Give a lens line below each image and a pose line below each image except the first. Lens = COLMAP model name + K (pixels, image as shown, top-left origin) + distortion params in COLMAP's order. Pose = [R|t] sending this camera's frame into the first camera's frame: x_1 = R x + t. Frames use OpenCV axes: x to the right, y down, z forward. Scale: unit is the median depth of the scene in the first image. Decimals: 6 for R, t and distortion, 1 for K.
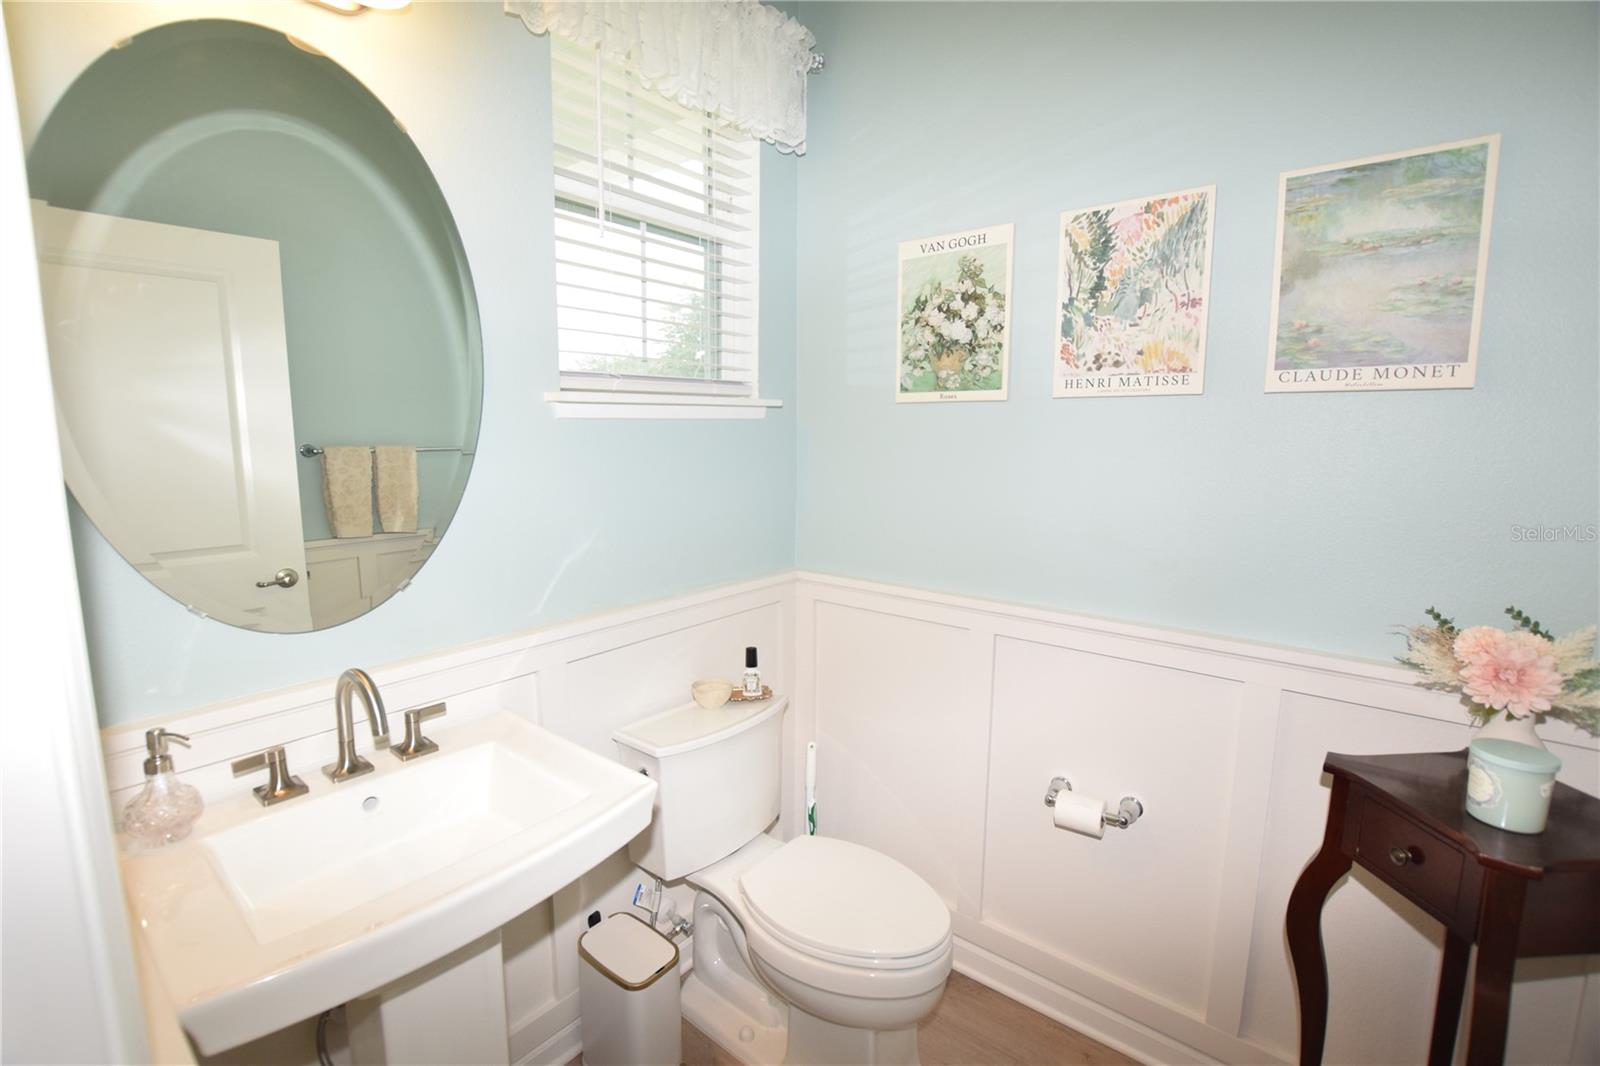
lens RADIAL K [[706.1, 0, 804.4], [0, 706.1, 524.8], [0, 0, 1]] dist [-0.037161, 0.006080]
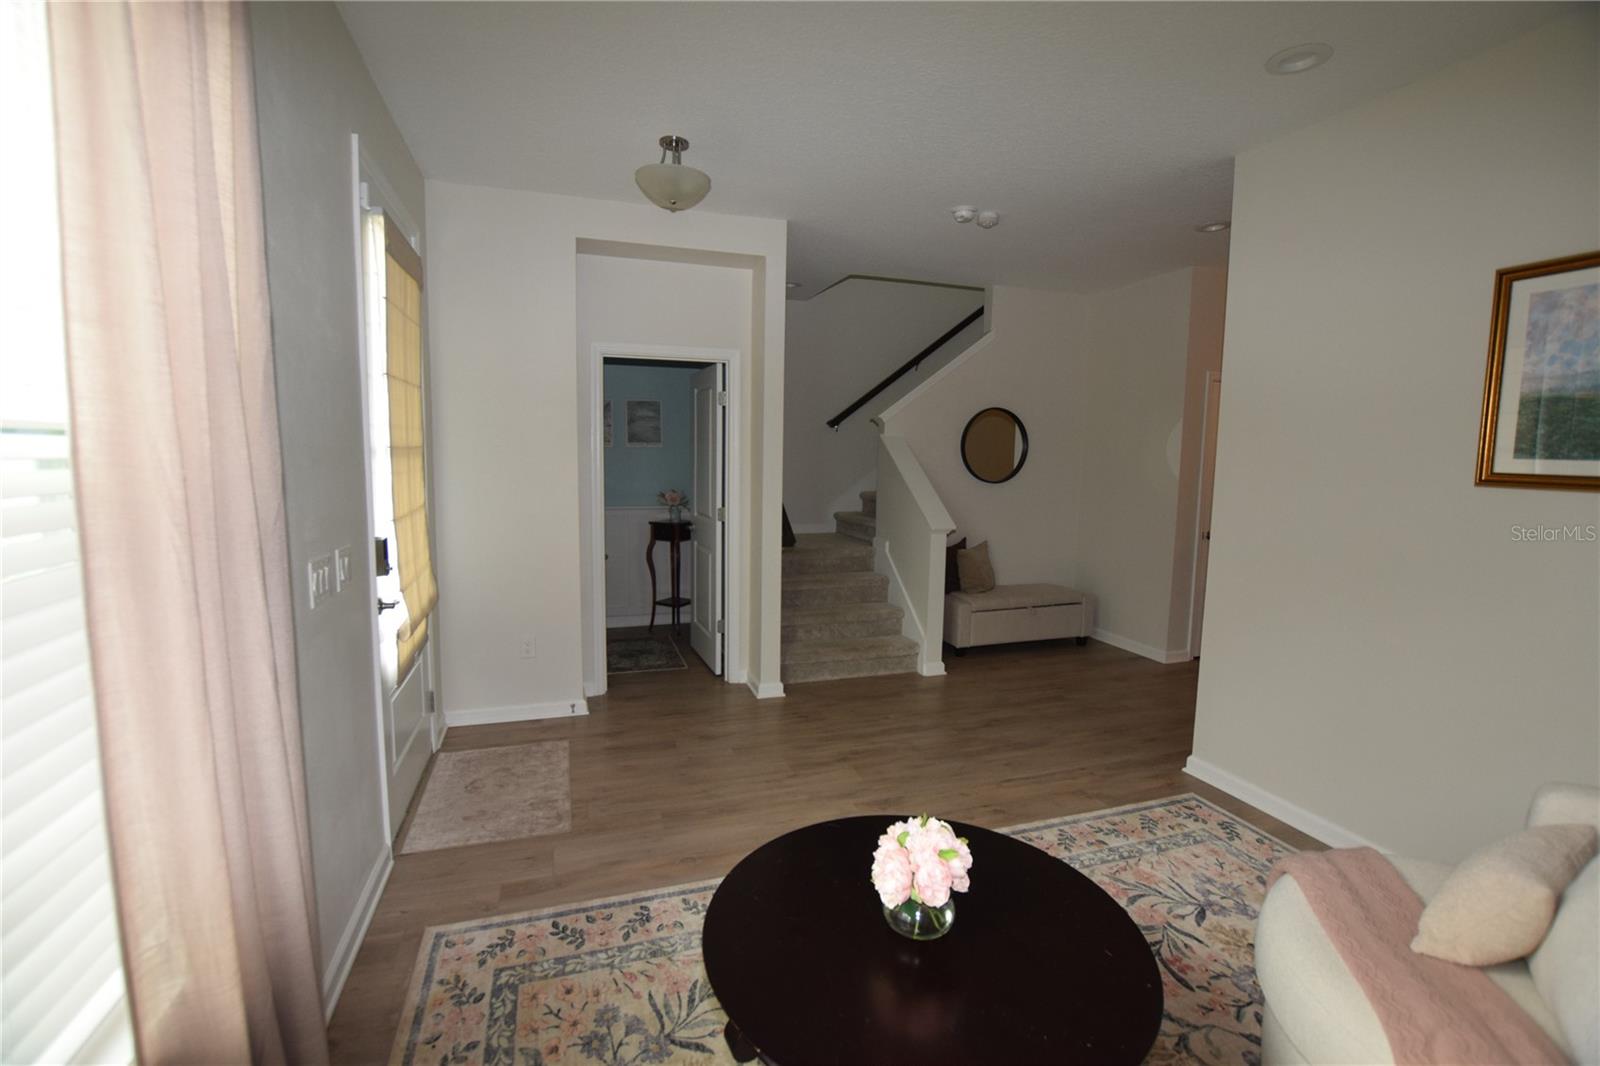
lens RADIAL K [[706.1, 0, 793.6], [0, 706.1, 534.0], [0, 0, 1]] dist [-0.037161, 0.006080]
pose [[0.547667, -0.088897, 0.831960, -2.265776], [0.103476, 0.993903, 0.038084, 0.266068], [-0.830273, 0.065231, 0.553527, -2.083475]]
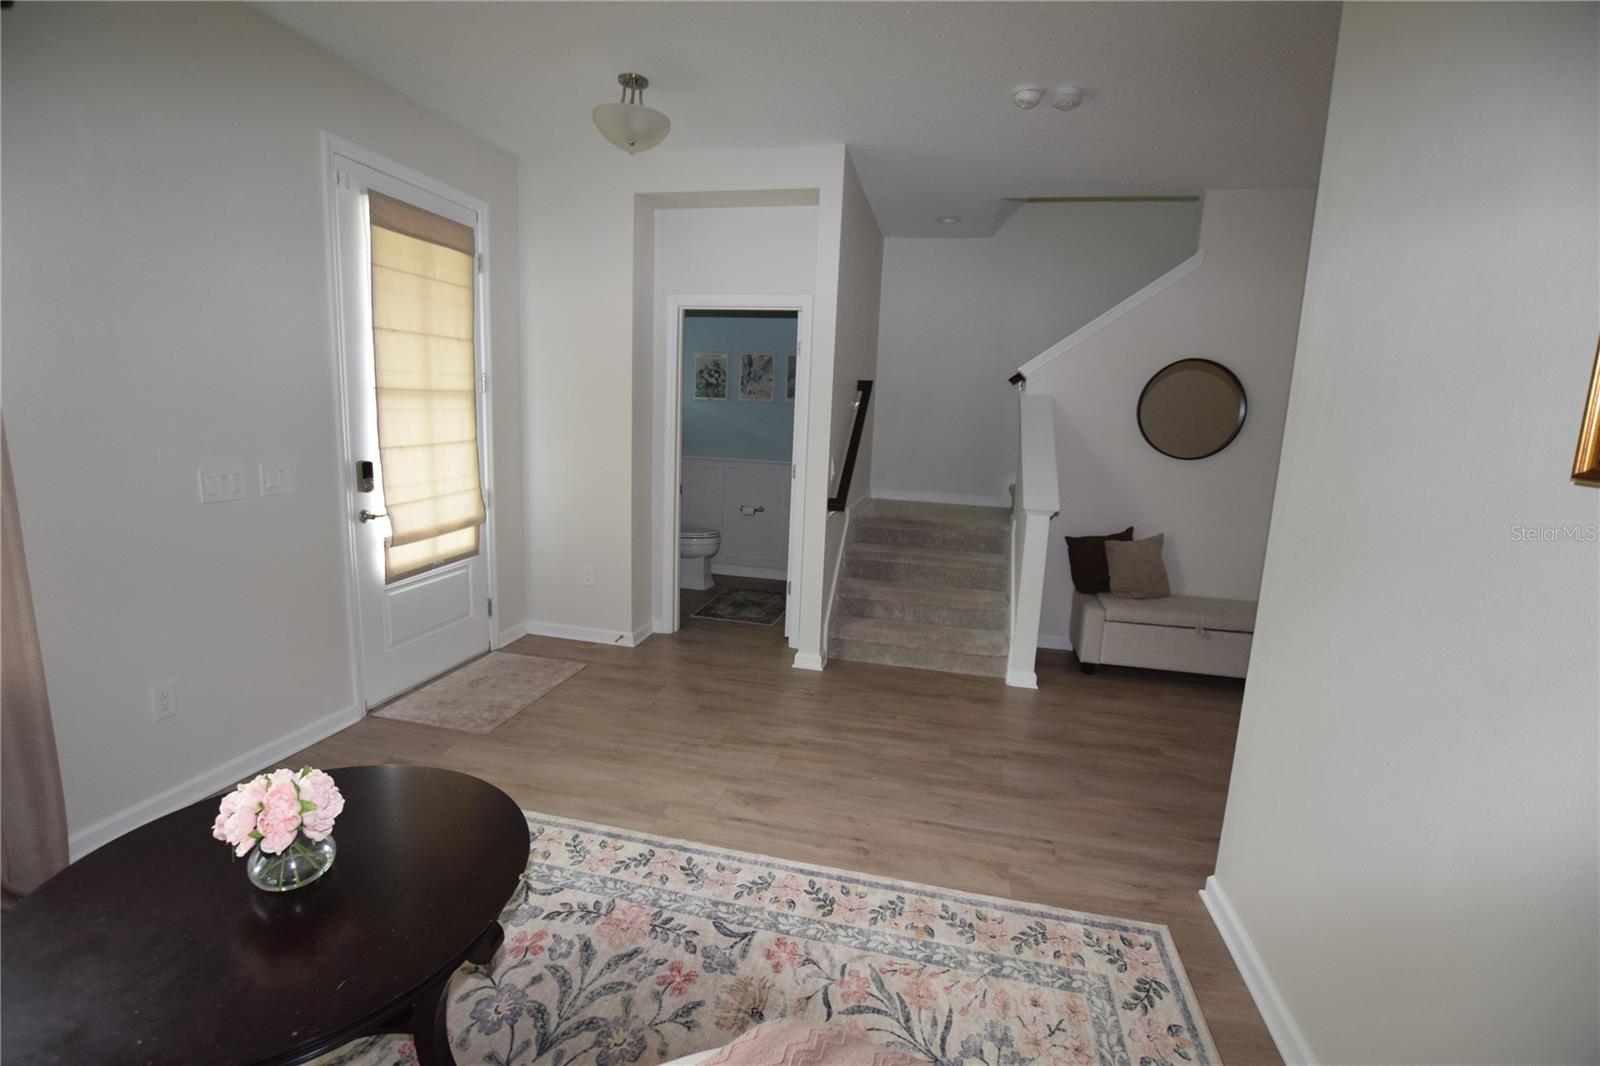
lens RADIAL K [[706.1, 0, 791.8], [0, 706.1, 535.1], [0, 0, 1]] dist [-0.037161, 0.006080]
pose [[0.900111, -0.042072, 0.433624, -1.153949], [0.021031, 0.998362, 0.053209, 0.374240], [-0.435152, -0.038774, 0.899521, -2.781370]]
